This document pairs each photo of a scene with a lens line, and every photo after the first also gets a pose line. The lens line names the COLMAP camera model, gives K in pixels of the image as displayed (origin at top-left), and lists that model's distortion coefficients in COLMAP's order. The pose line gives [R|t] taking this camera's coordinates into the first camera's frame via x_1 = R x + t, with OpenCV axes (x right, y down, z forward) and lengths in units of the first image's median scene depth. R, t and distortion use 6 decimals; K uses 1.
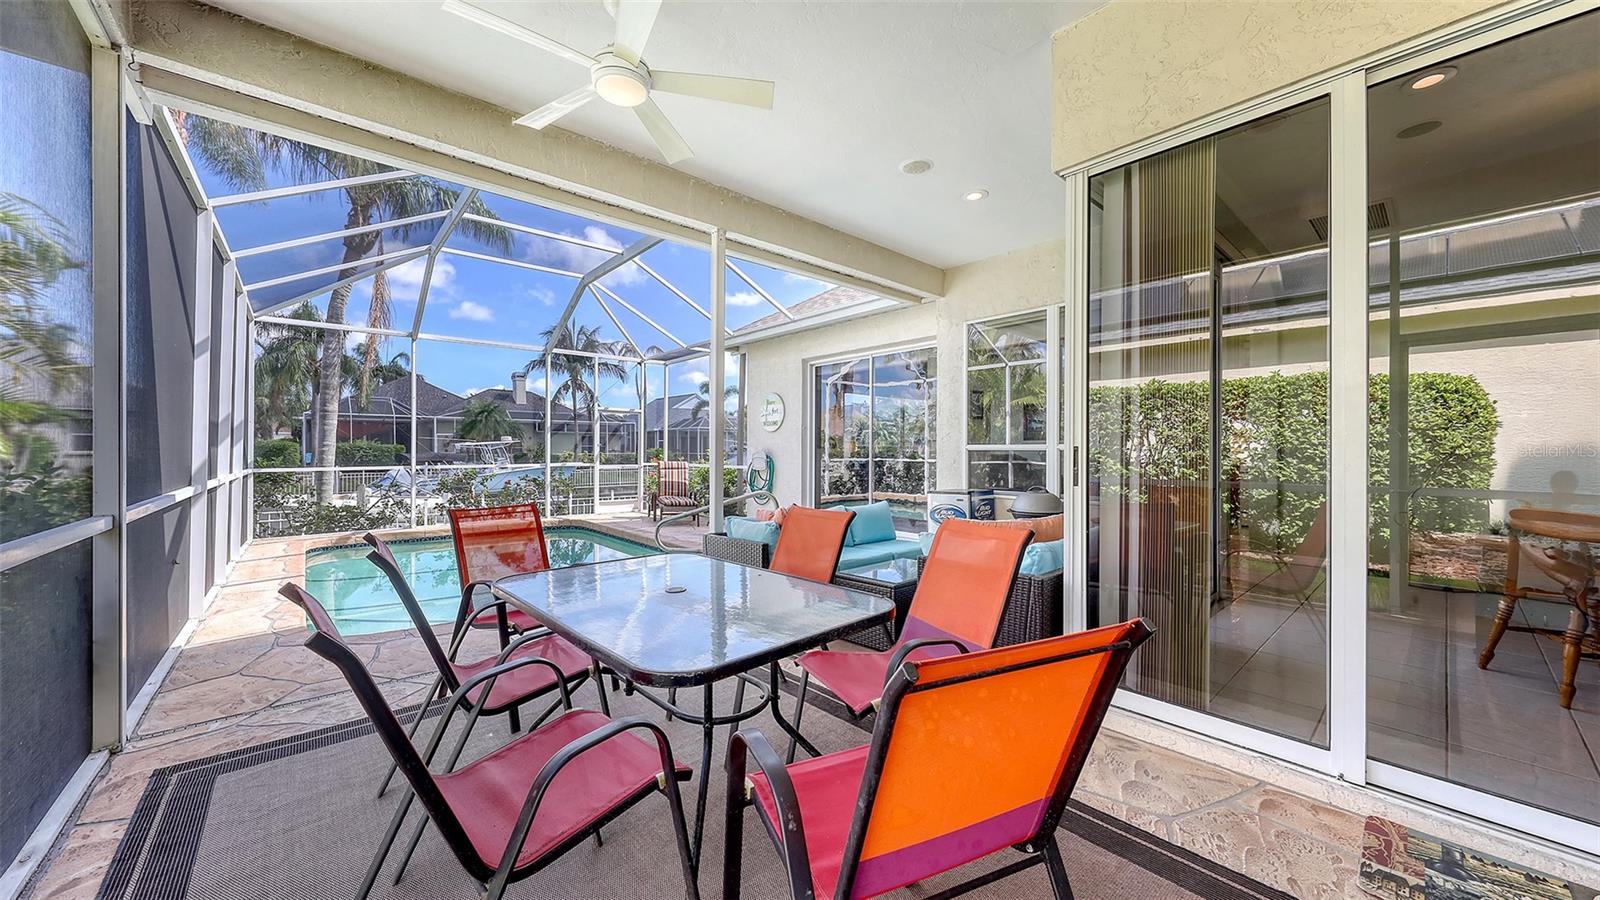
lens RADIAL K [[570.3, 0, 821.3], [0, 570.3, 445.0], [0, 0, 1]] dist [0.000128, -0.000021]
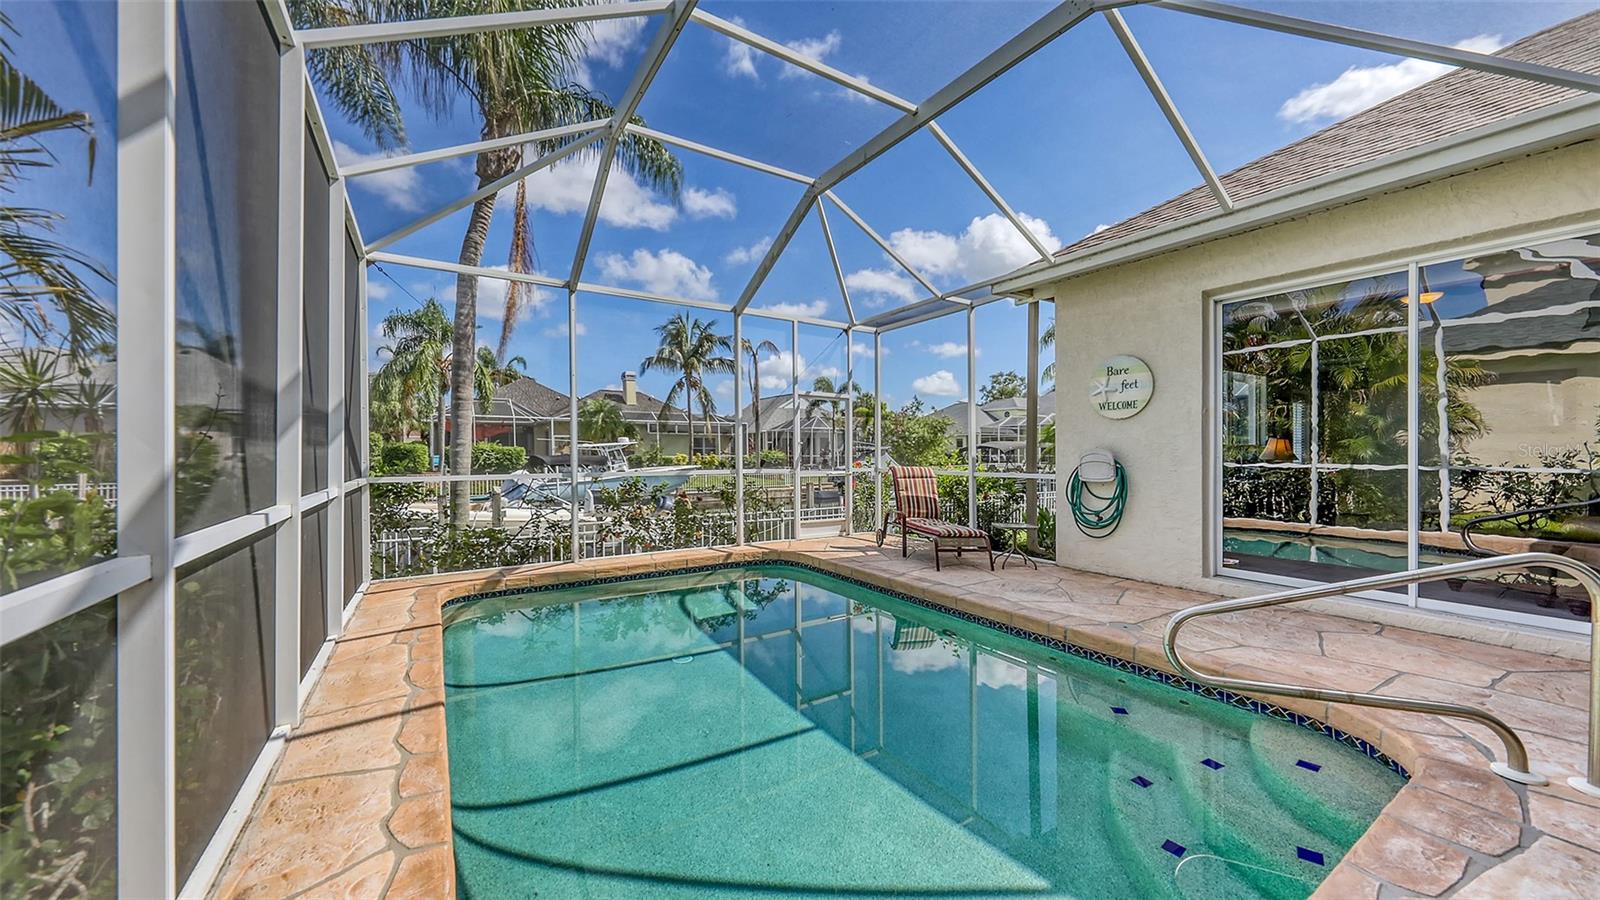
lens RADIAL K [[554.1, 0, 801.3], [0, 554.1, 461.0], [0, 0, 1]] dist [-0.000819, -0.000124]
pose [[0.989062, 0.000815, -0.147497, -0.329149], [0.002713, 0.999715, 0.023715, 0.006066], [0.147474, -0.023856, 0.988778, 0.358901]]
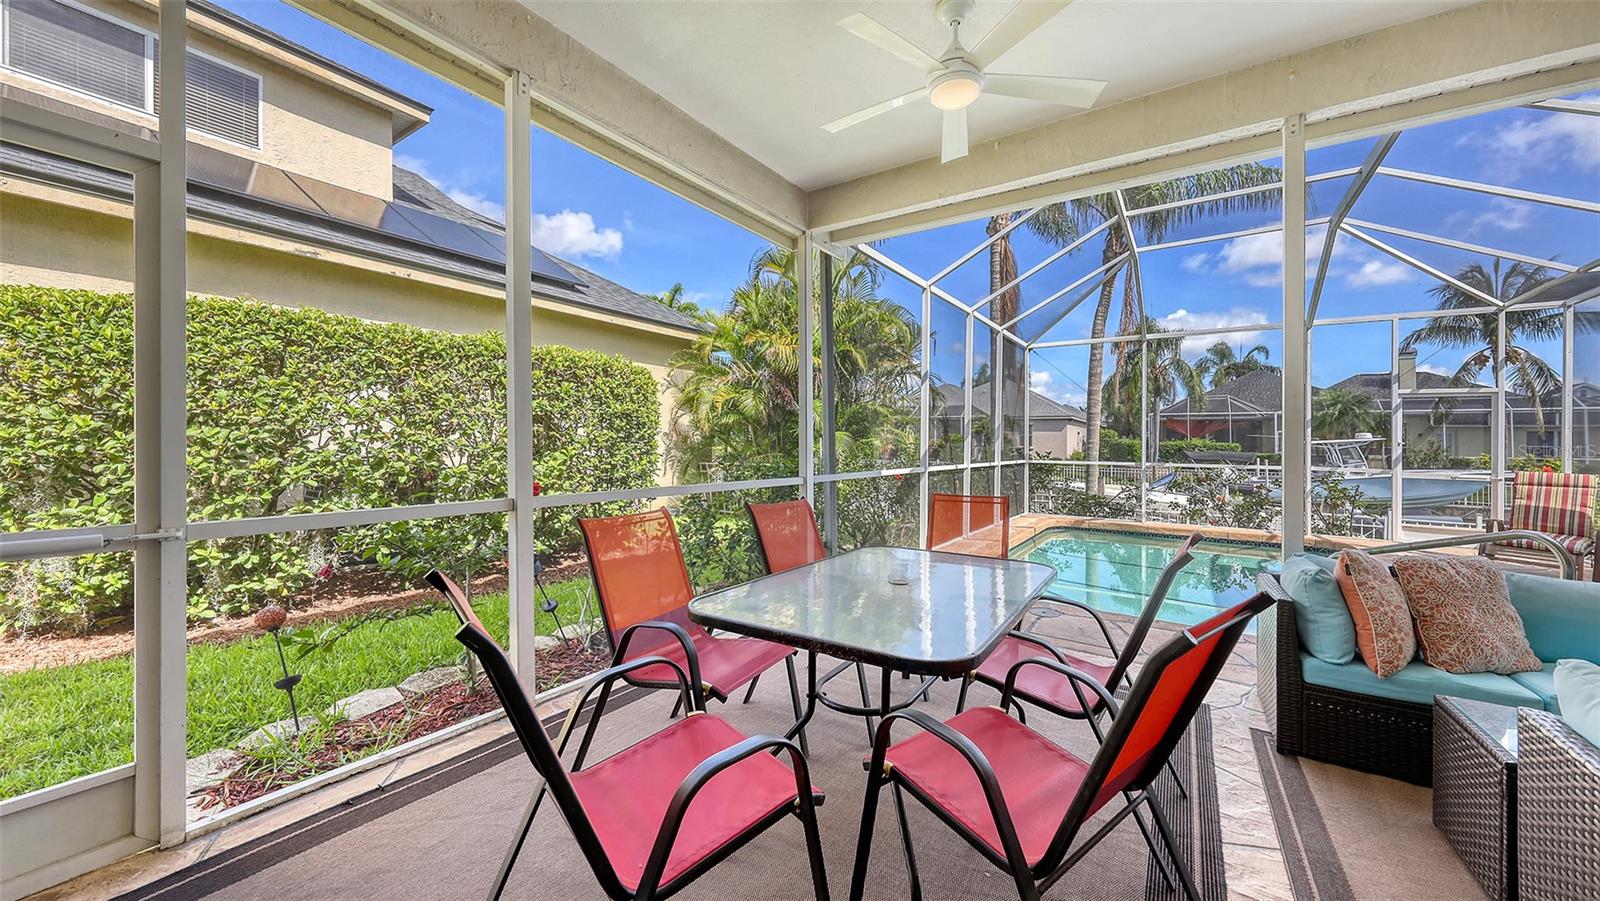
lens RADIAL K [[579.2, 0, 800.8], [0, 579.2, 442.5], [0, 0, 1]] dist [0.020832, -0.000010]
pose [[0.232058, 0.002687, -0.972698, 0.167766], [-0.004113, 0.999990, 0.001781, 0.000364], [0.972693, 0.003588, 0.232067, 0.136202]]
